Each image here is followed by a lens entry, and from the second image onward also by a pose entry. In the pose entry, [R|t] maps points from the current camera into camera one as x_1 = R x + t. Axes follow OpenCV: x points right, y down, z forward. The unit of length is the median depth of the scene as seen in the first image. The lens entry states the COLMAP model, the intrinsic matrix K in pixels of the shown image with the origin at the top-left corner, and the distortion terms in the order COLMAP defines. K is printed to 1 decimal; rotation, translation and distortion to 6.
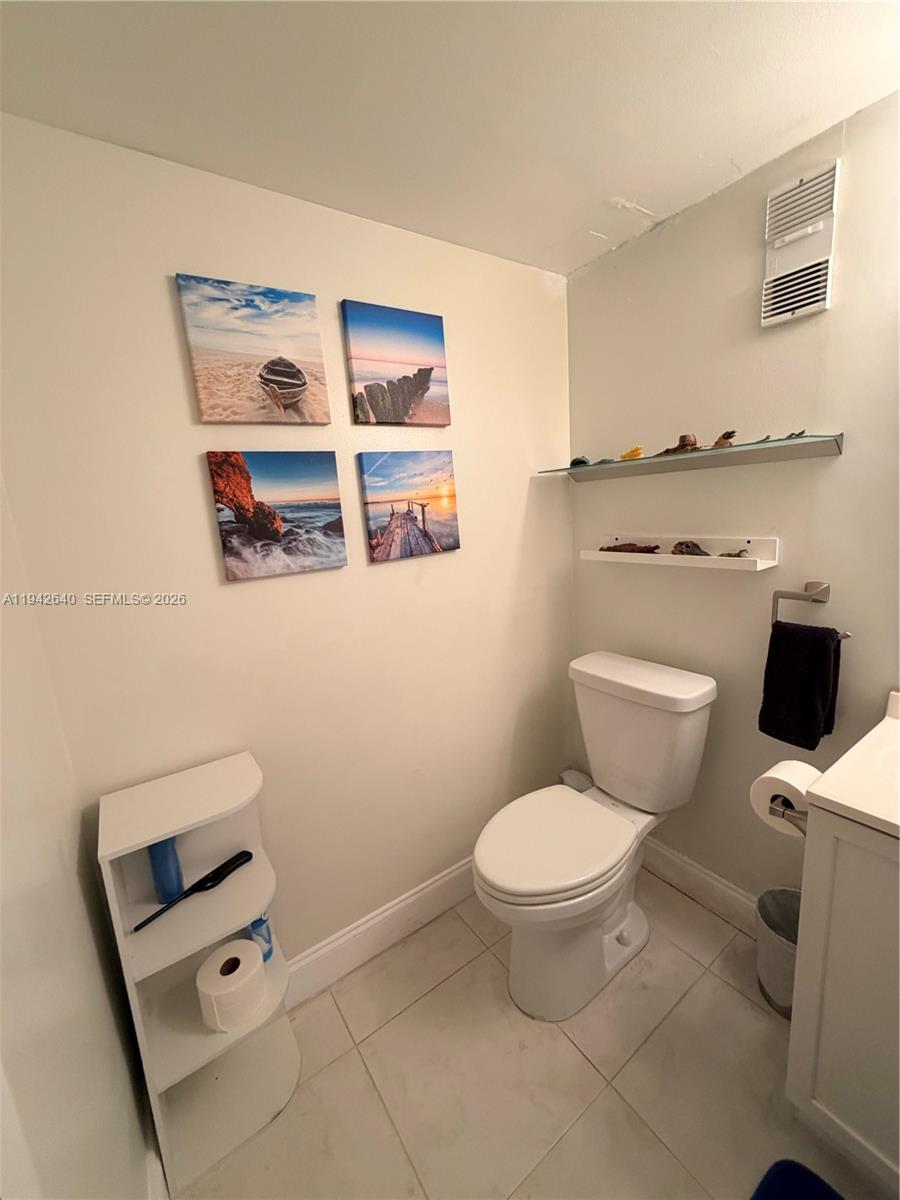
lens RADIAL K [[477.9, 0, 449.1], [0, 477.9, 595.2], [0, 0, 1]] dist [-0.000353, 0.000169]
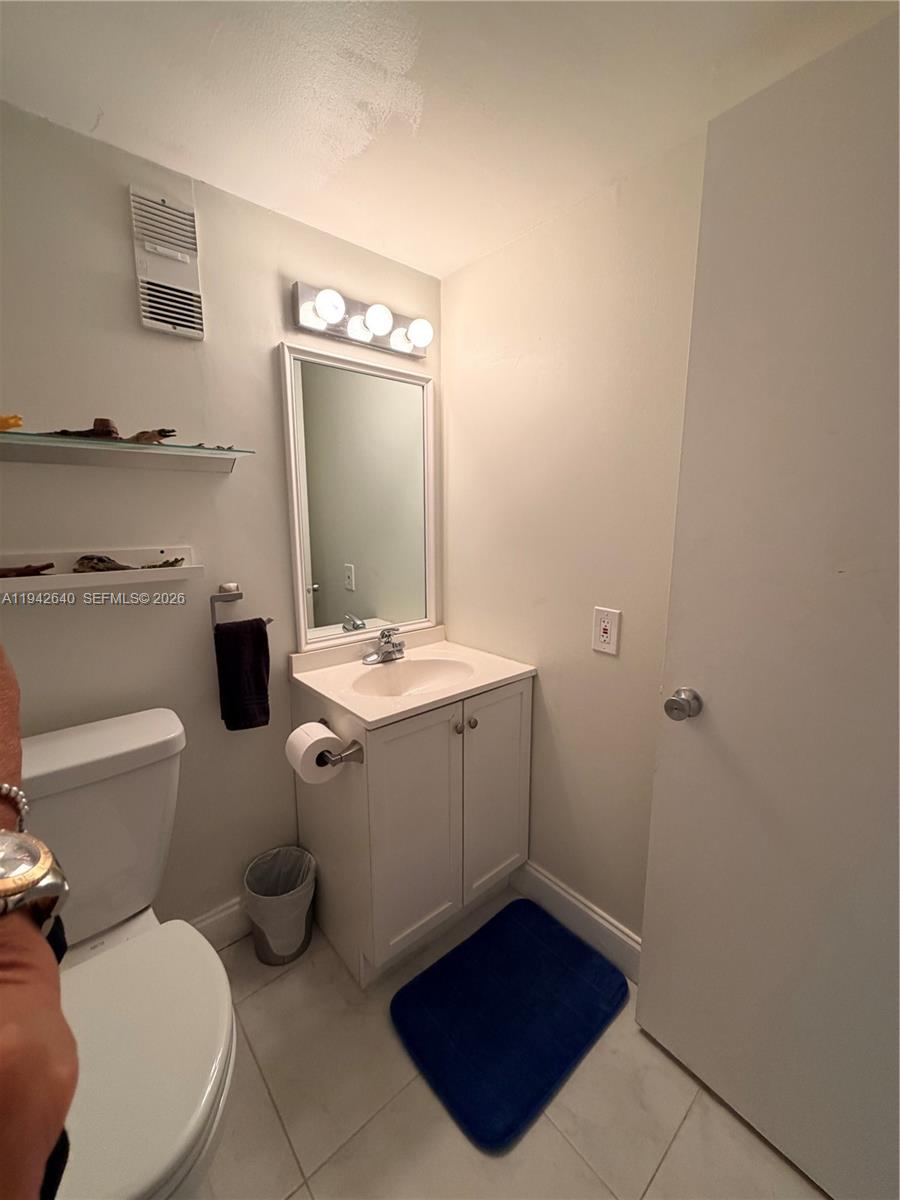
lens RADIAL K [[477.9, 0, 449.1], [0, 477.9, 595.2], [0, 0, 1]] dist [-0.000353, 0.000169]
pose [[-0.100363, -0.103378, 0.989566, -0.383631], [0.189414, 0.974413, 0.121005, -0.036602], [-0.976755, 0.199582, -0.078214, 0.564101]]
